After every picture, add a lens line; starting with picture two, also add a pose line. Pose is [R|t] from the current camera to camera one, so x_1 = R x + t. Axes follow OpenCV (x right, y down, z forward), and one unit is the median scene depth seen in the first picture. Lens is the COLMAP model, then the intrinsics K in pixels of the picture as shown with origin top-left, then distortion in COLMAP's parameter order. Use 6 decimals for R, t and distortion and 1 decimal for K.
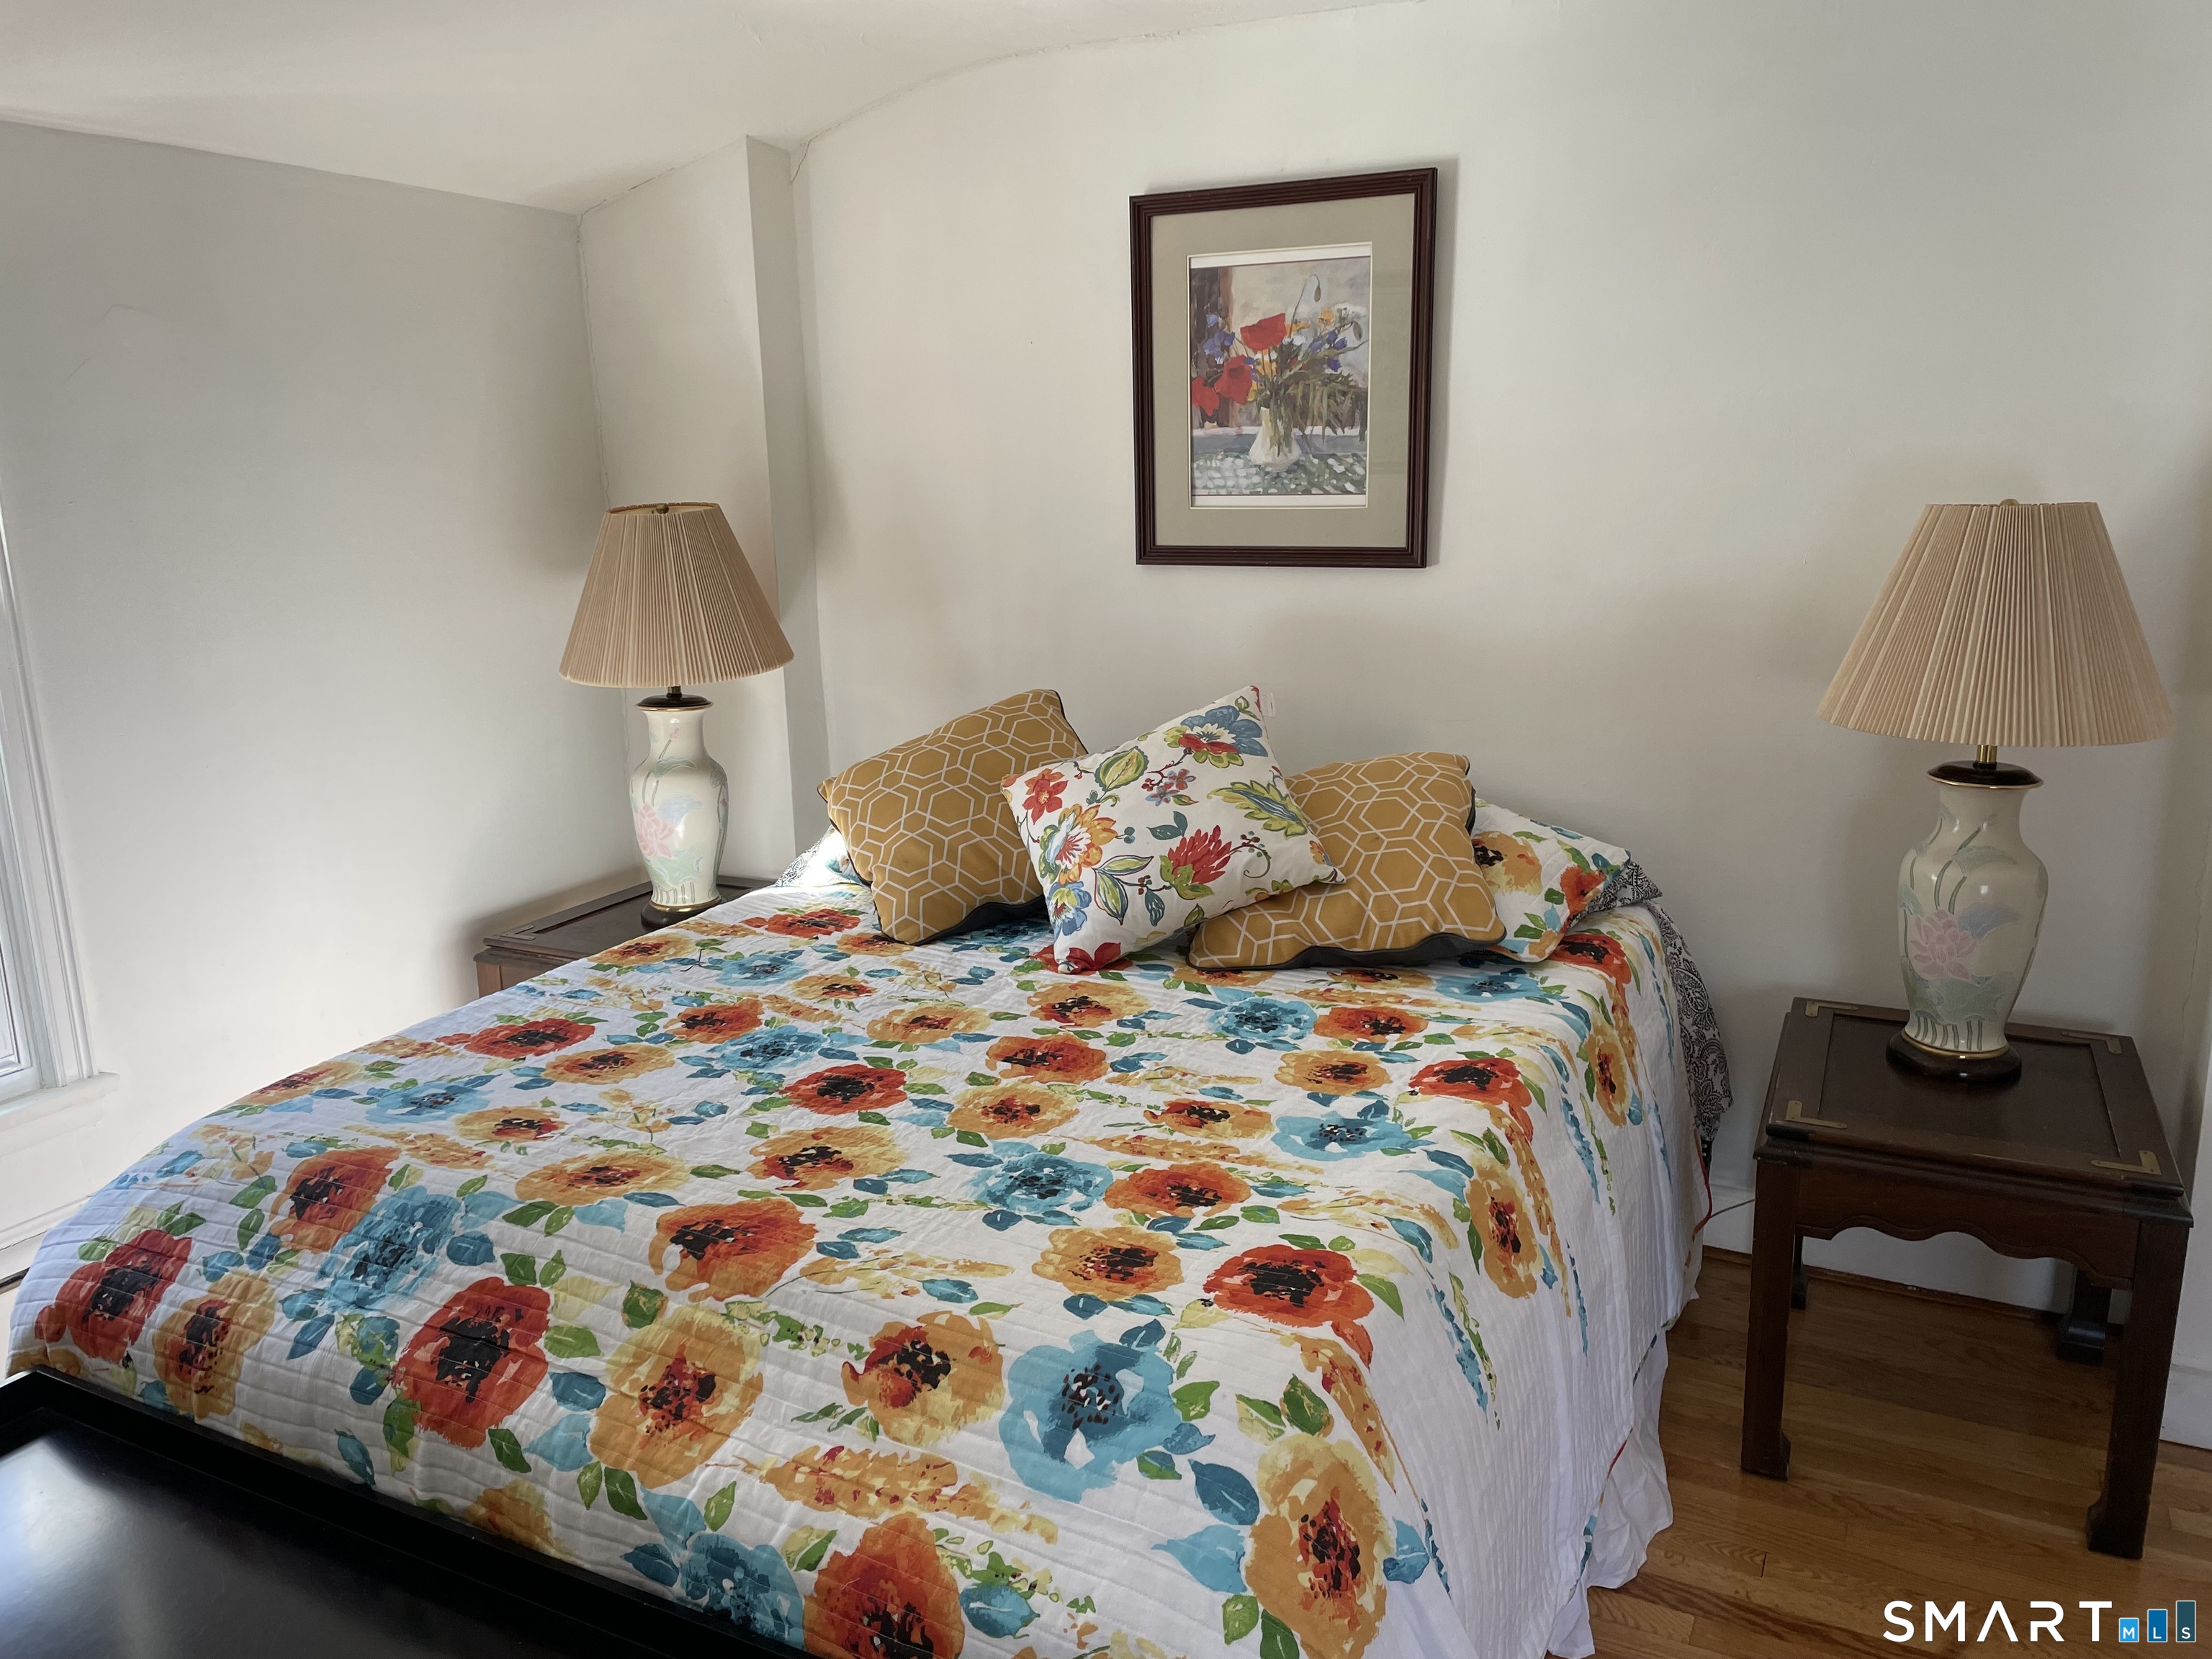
lens RADIAL K [[1686.7, 0, 1104.9], [0, 1686.7, 829.6], [0, 0, 1]] dist [0.098010, -0.103702]
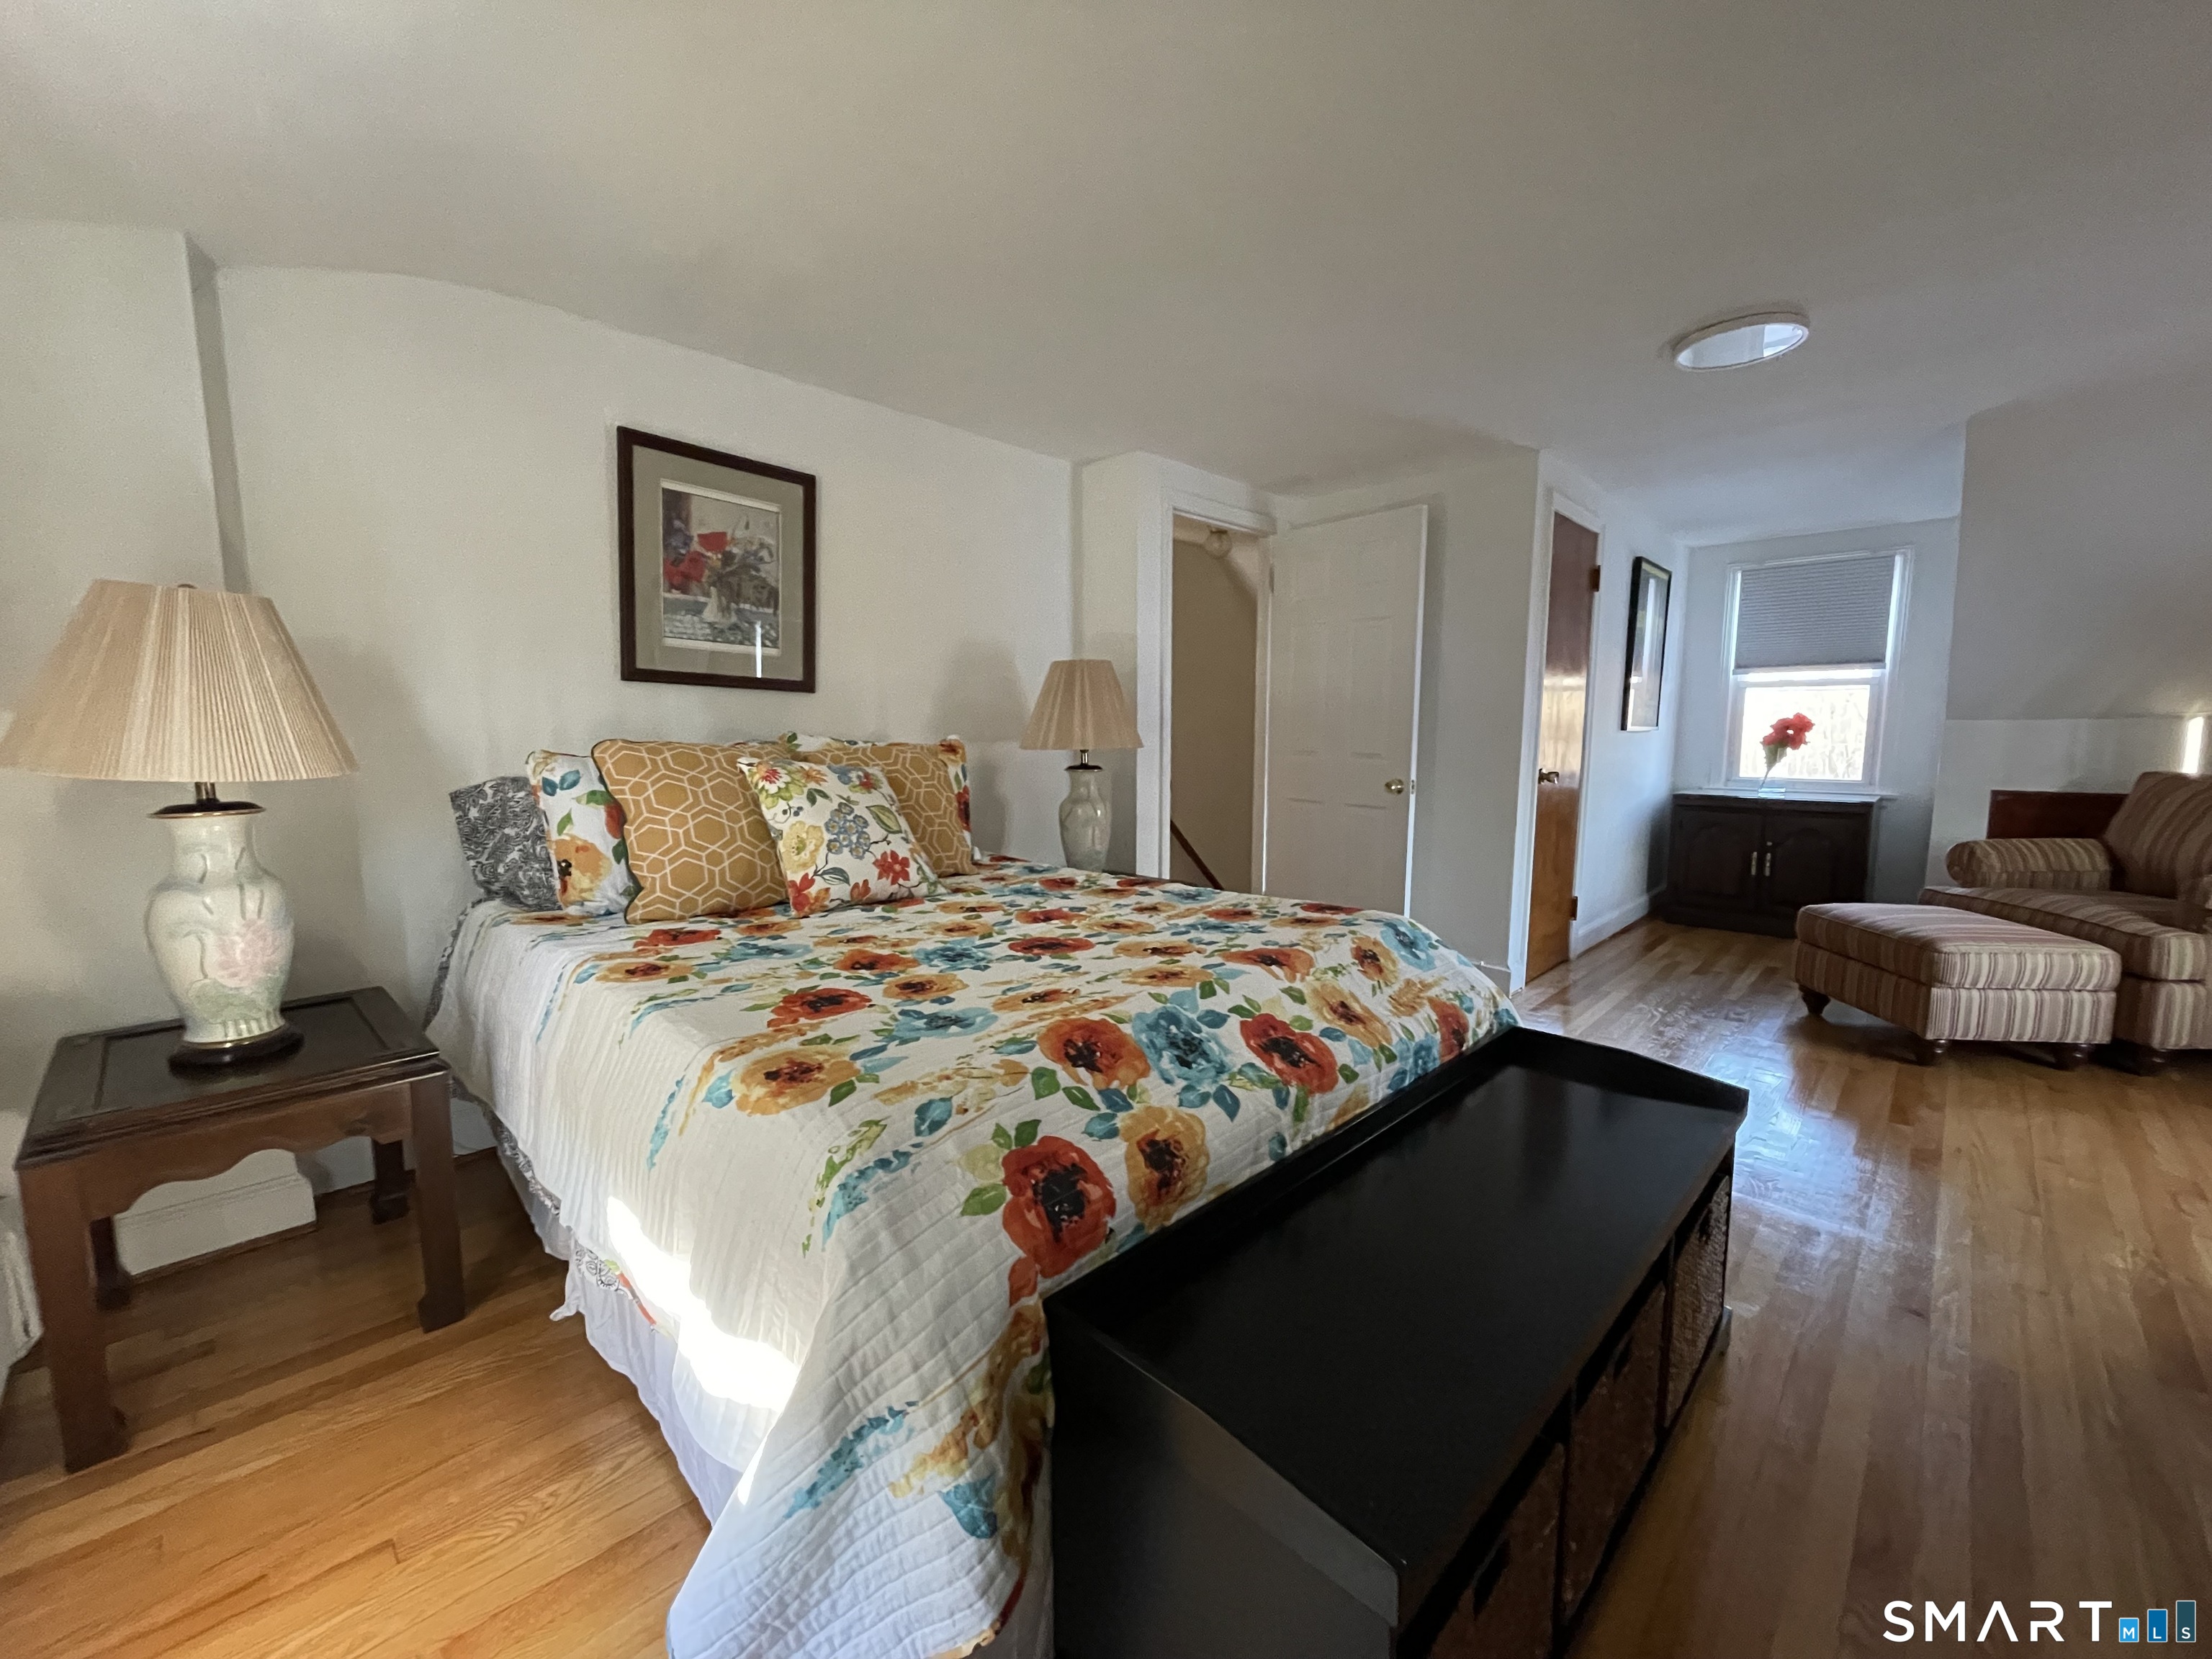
lens RADIAL K [[905.9, 0, 1114.4], [0, 905.9, 831.4], [0, 0, 1]] dist [0.000401, -0.000753]
pose [[0.243706, -0.077821, 0.966722, -0.864782], [0.195879, 0.980183, 0.029524, 0.029757], [-0.949862, 0.182165, 0.254120, 0.631585]]
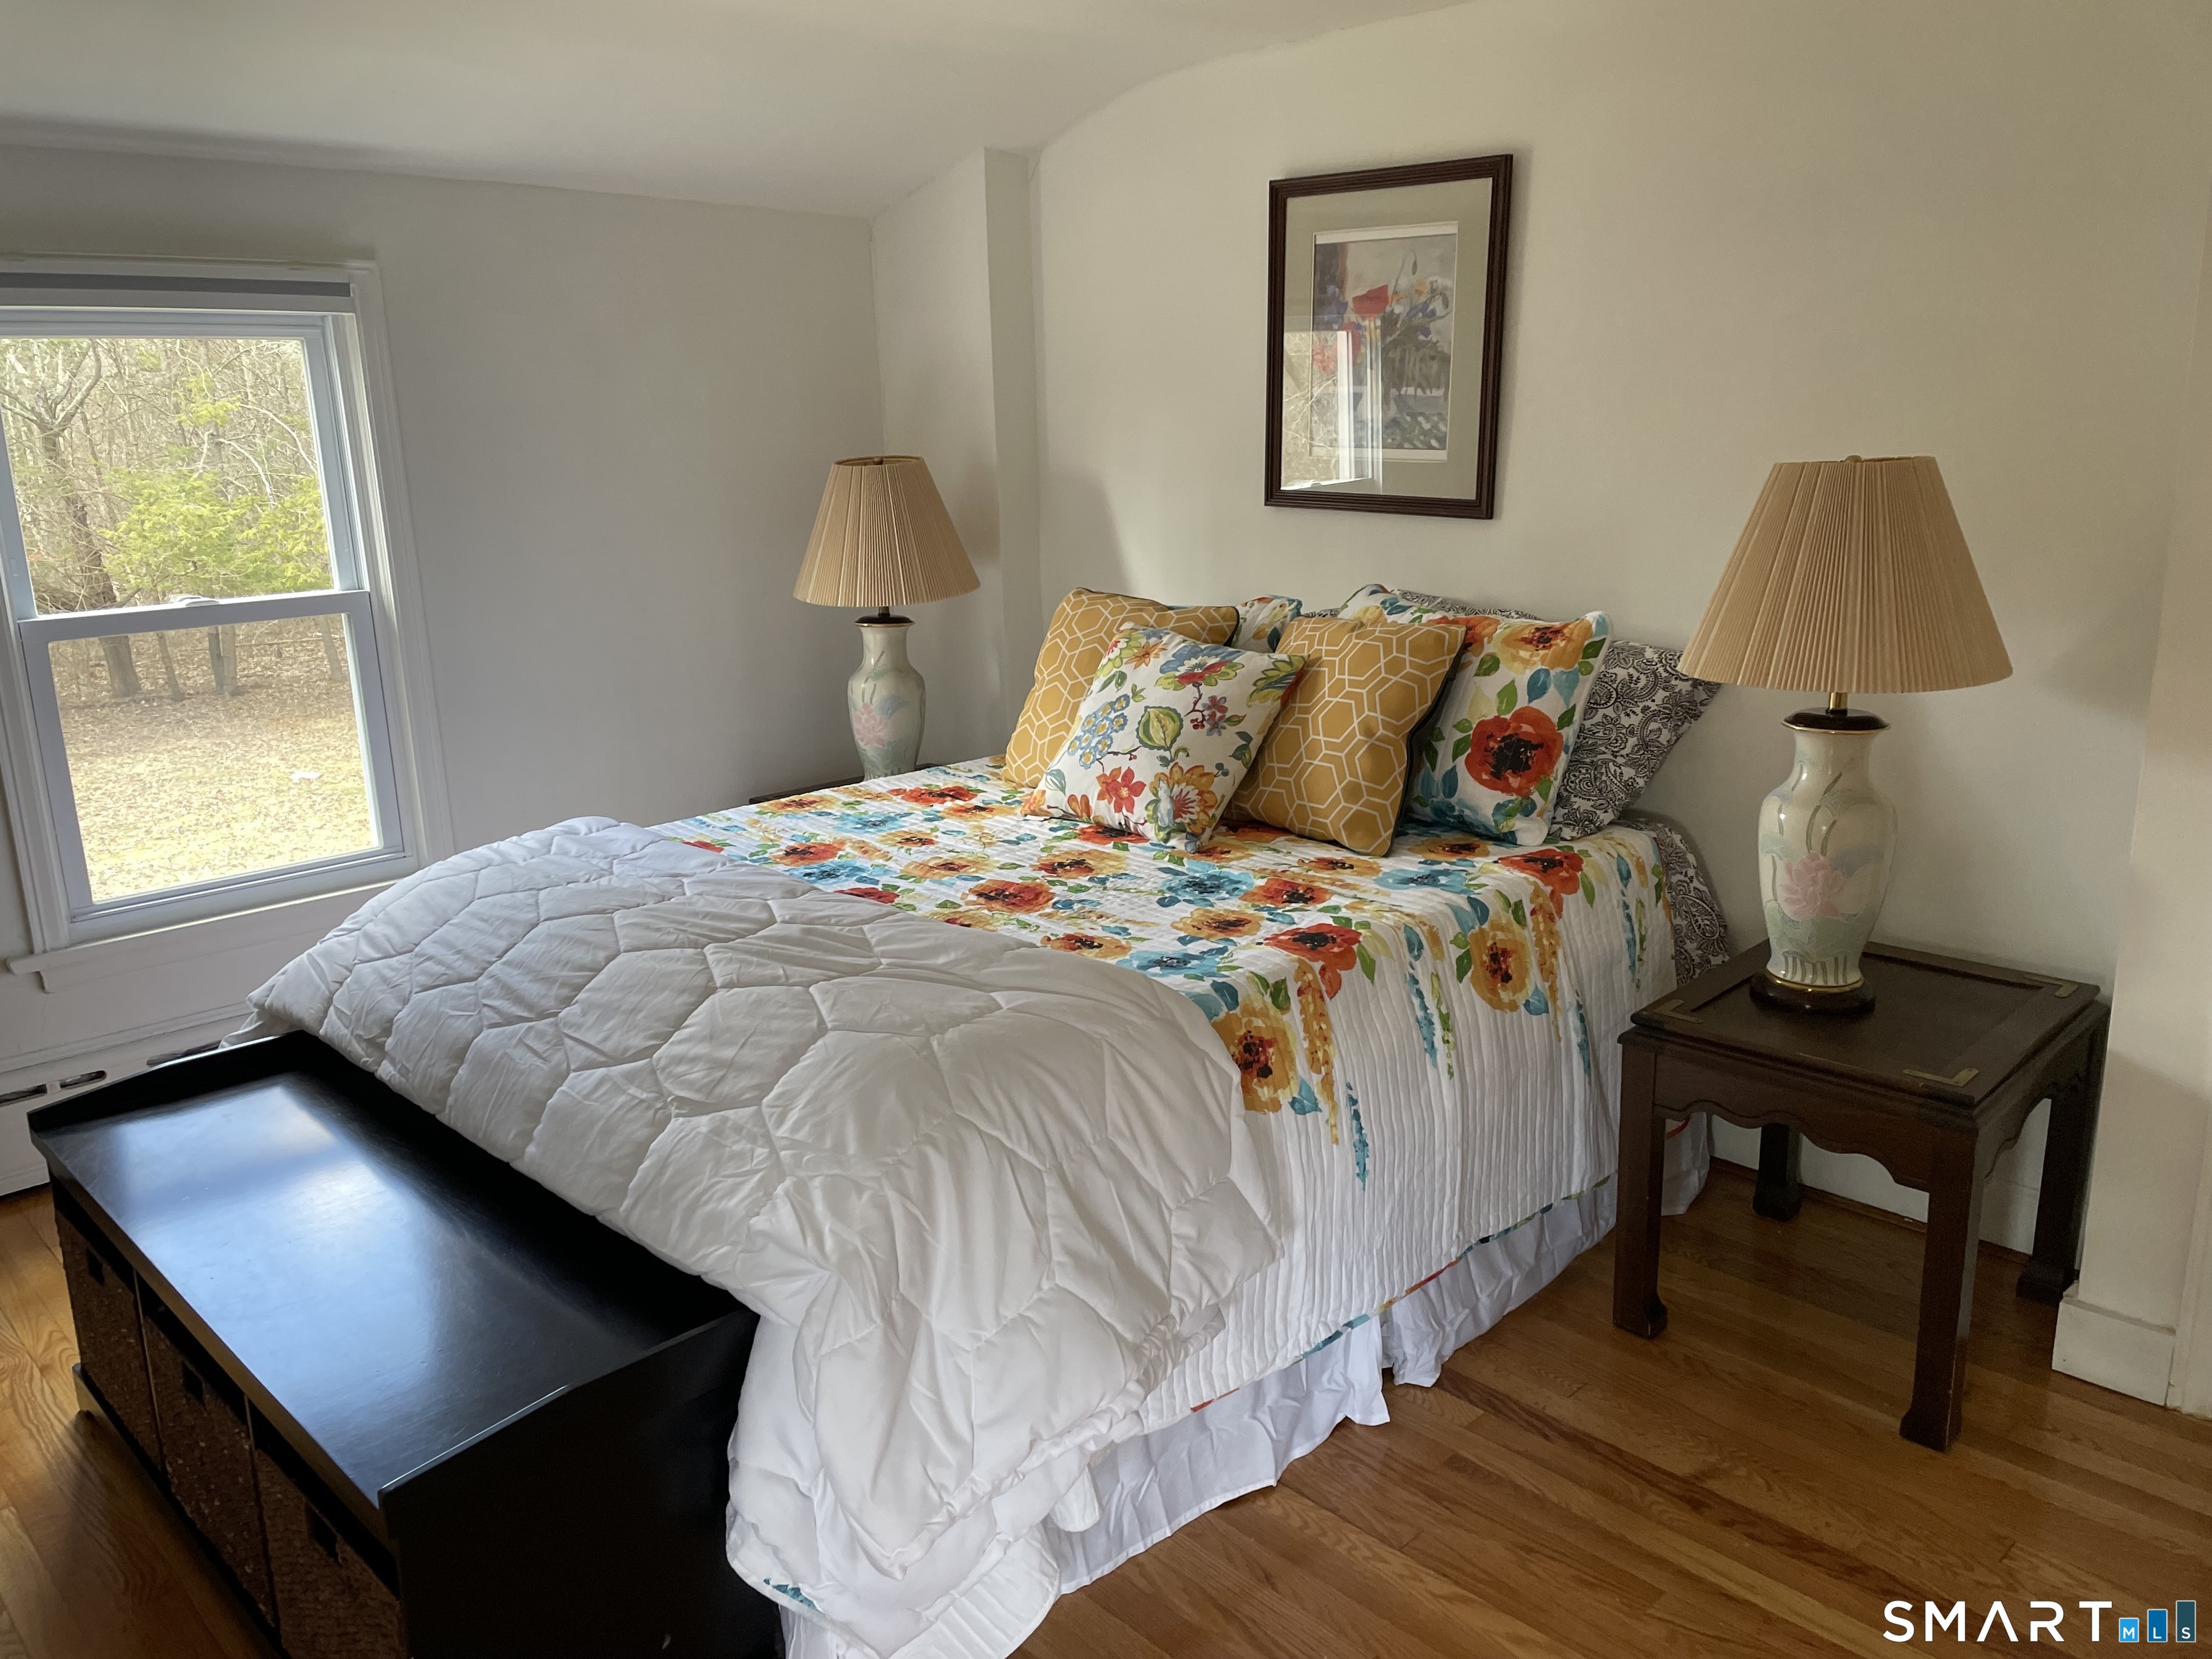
lens RADIAL K [[1686.7, 0, 1126.5], [0, 1686.7, 839.0], [0, 0, 1]] dist [0.098010, -0.103702]
pose [[0.961405, 0.083680, -0.262105, 0.346836], [-0.074798, 0.996241, 0.043703, 0.029604], [0.264776, -0.022412, 0.964049, -0.172151]]
